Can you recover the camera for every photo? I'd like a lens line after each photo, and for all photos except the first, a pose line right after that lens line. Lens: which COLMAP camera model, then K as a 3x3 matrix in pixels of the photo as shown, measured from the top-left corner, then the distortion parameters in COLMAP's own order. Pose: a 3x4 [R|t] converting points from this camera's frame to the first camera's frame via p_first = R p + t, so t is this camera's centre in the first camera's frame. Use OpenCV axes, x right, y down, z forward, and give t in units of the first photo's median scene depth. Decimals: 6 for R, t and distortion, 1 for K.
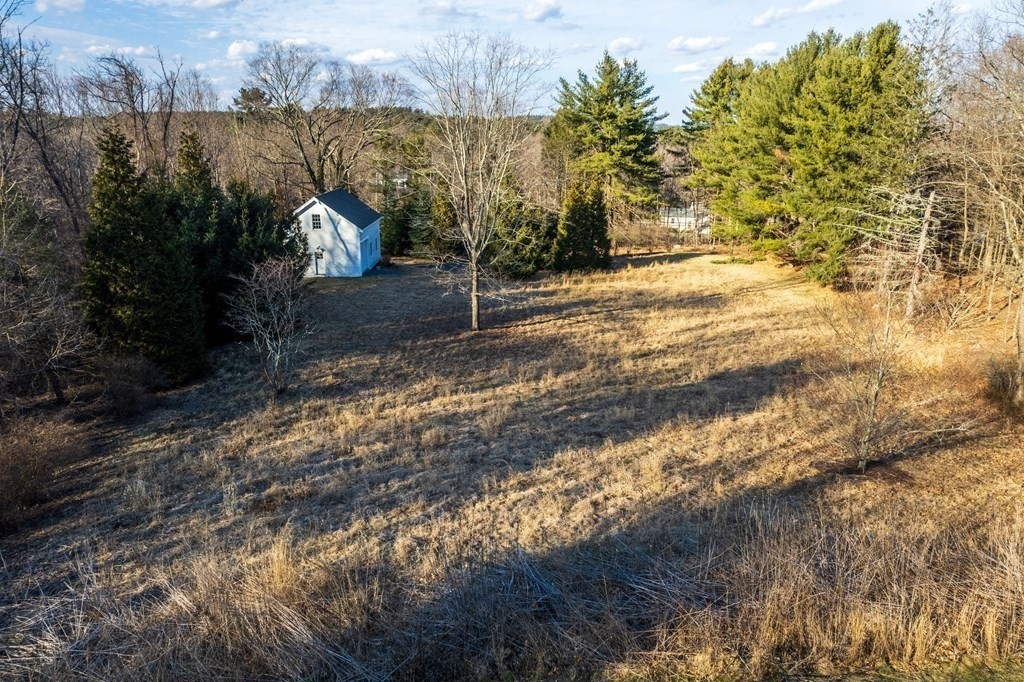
lens RADIAL K [[676.3, 0, 508.2], [0, 676.3, 338.0], [0, 0, 1]] dist [-0.051781, 0.049872]
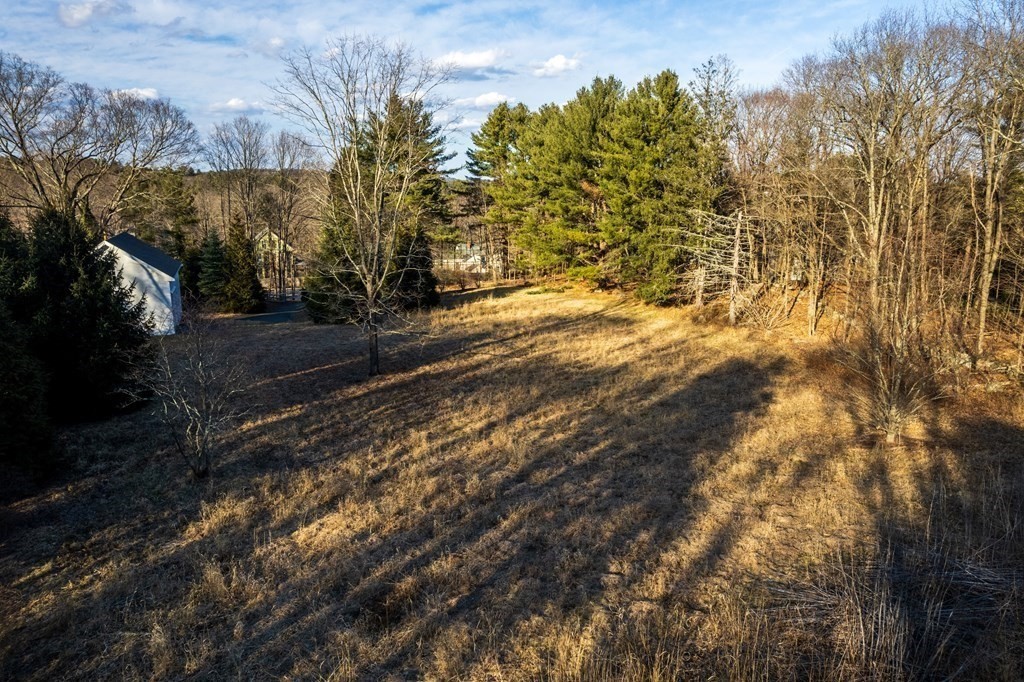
lens RADIAL K [[676.3, 0, 517.4], [0, 676.3, 338.5], [0, 0, 1]] dist [-0.051781, 0.049872]
pose [[0.914873, -0.093077, 0.392866, -0.129327], [0.121734, 0.991372, -0.048611, 0.003808], [-0.384951, 0.092298, 0.918310, 0.073696]]
